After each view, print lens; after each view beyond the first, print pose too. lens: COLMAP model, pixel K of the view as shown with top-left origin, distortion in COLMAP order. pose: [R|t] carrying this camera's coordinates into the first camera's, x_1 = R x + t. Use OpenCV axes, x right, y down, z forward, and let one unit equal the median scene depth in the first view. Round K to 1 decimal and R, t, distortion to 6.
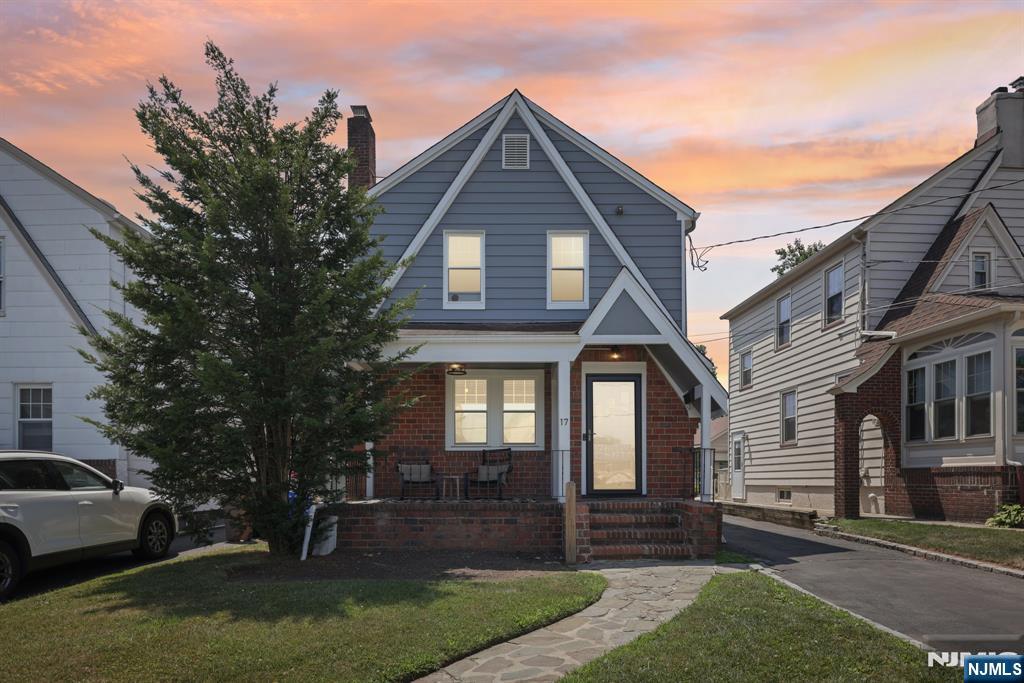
lens RADIAL K [[607.1, 0, 515.5], [0, 607.1, 375.6], [0, 0, 1]] dist [-0.000850, -0.000133]
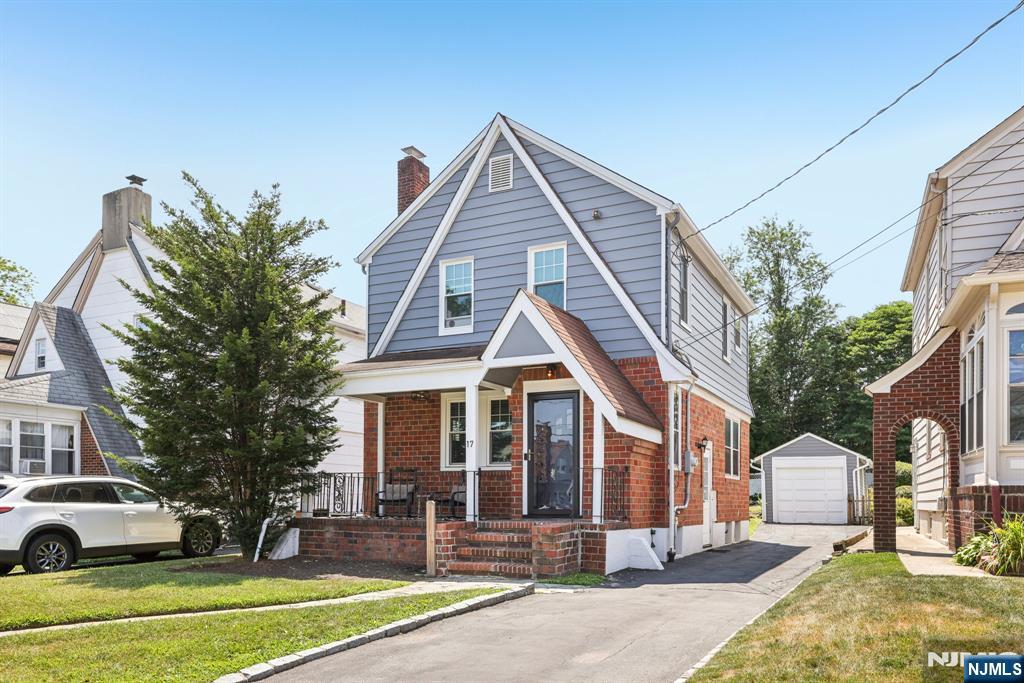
lens RADIAL K [[732.4, 0, 512.0], [0, 732.4, 341.5], [0, 0, 1]] dist [-0.000174, 0.002605]
pose [[0.892891, -0.086531, -0.441881, 0.616783], [0.067473, 0.995993, -0.058700, -0.018323], [0.445189, 0.022598, 0.895151, -0.093492]]
